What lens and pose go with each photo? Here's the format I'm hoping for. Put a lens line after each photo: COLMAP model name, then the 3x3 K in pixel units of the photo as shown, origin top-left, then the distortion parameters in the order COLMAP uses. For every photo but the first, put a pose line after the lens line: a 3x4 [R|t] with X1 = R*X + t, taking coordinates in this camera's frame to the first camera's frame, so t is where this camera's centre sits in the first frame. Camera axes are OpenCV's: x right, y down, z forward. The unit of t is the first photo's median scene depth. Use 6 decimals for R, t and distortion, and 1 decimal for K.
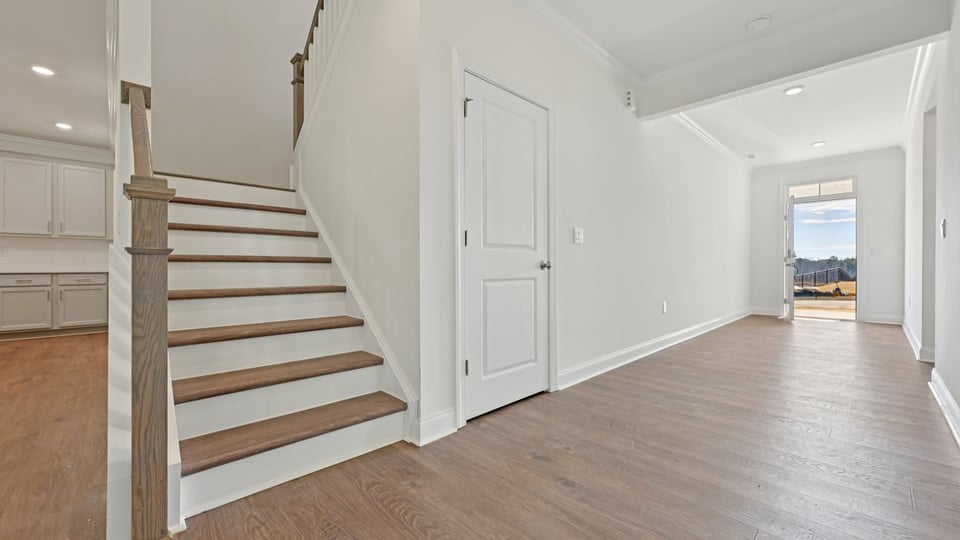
lens RADIAL K [[384.8, 0, 478.5], [0, 384.8, 269.5], [0, 0, 1]] dist [-0.001291, -0.000095]
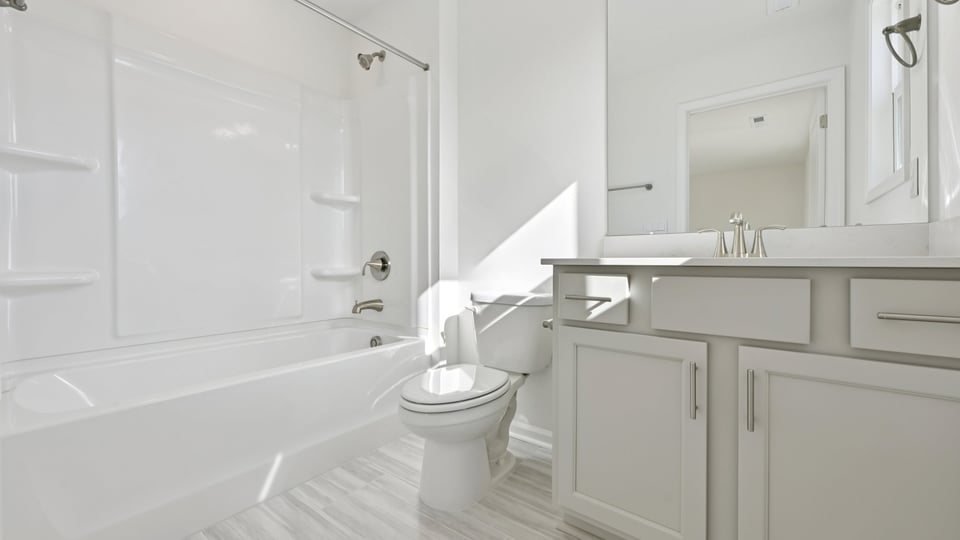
lens RADIAL K [[384.8, 0, 478.5], [0, 384.8, 269.5], [0, 0, 1]] dist [-0.001291, -0.000095]
pose [[0.135235, 0.009163, -0.990771, -0.944989], [-0.002287, 0.999957, 0.008936, 0.010675], [0.990811, 0.001057, 0.135251, 0.866230]]
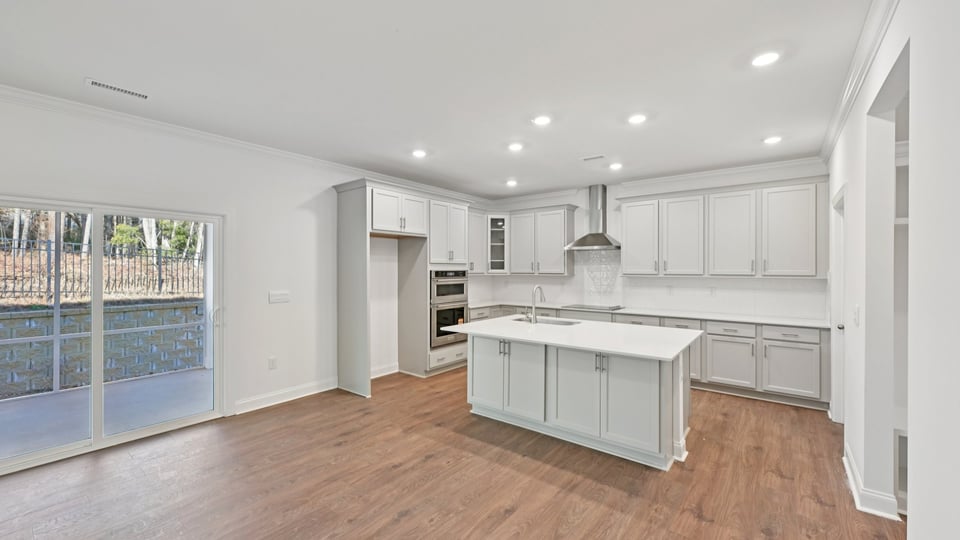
lens RADIAL K [[384.8, 0, 478.5], [0, 384.8, 269.5], [0, 0, 1]] dist [-0.001291, -0.000095]
pose [[0.145229, 0.005480, -0.989383, -0.372123], [-0.004529, 0.999978, 0.004874, -0.107948], [0.989388, 0.003773, 0.145251, 0.281099]]
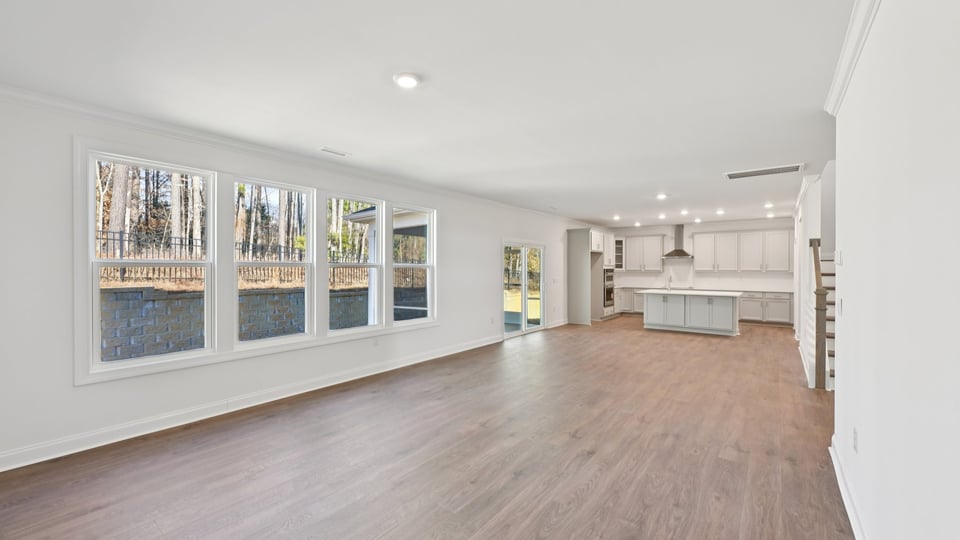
lens RADIAL K [[384.8, 0, 478.5], [0, 384.8, 269.5], [0, 0, 1]] dist [-0.001291, -0.000095]
pose [[0.152878, 0.007217, -0.988219, 0.547938], [-0.005174, 0.999965, 0.006503, -0.105920], [0.988232, 0.004119, 0.152910, -0.675909]]
